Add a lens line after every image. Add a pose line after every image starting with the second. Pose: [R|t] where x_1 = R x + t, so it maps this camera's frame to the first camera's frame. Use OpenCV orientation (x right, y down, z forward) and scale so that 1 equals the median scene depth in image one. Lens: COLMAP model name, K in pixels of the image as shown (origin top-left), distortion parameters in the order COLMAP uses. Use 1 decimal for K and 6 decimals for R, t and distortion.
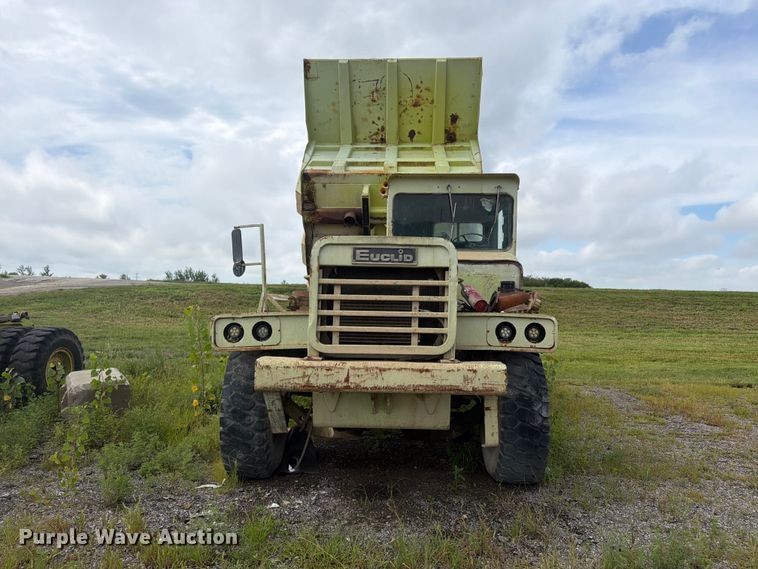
lens RADIAL K [[532.1, 0, 383.9], [0, 532.1, 291.7], [0, 0, 1]] dist [0.065036, -0.081703]
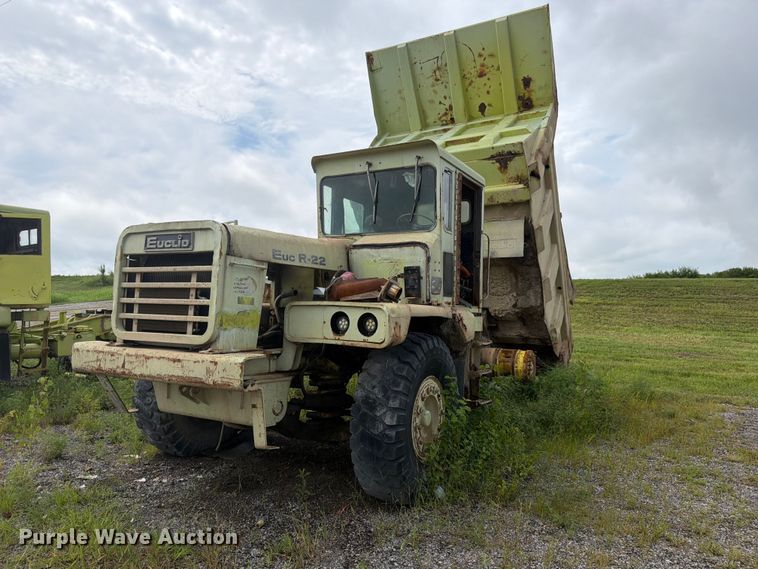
lens RADIAL K [[532.1, 0, 379.8], [0, 532.1, 288.0], [0, 0, 1]] dist [0.065036, -0.081703]
pose [[0.885839, -0.013846, -0.463785, 0.680296], [0.013241, 0.999902, -0.004561, 0.022471], [0.463803, -0.002101, 0.885936, 0.255135]]
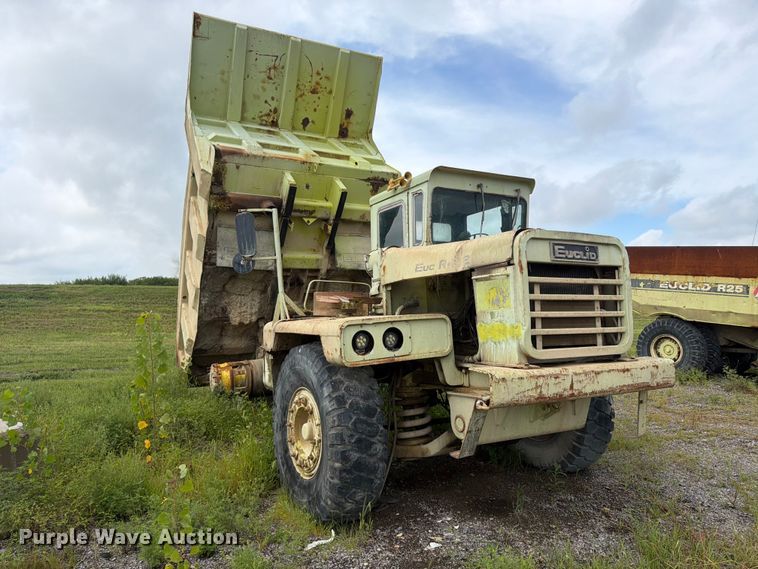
lens RADIAL K [[532.1, 0, 380.5], [0, 532.1, 284.2], [0, 0, 1]] dist [0.065036, -0.081703]
pose [[0.860488, 0.002657, 0.509464, -0.665096], [0.004739, 0.999901, -0.013219, -0.000637], [-0.509449, 0.013789, 0.860391, 0.297020]]
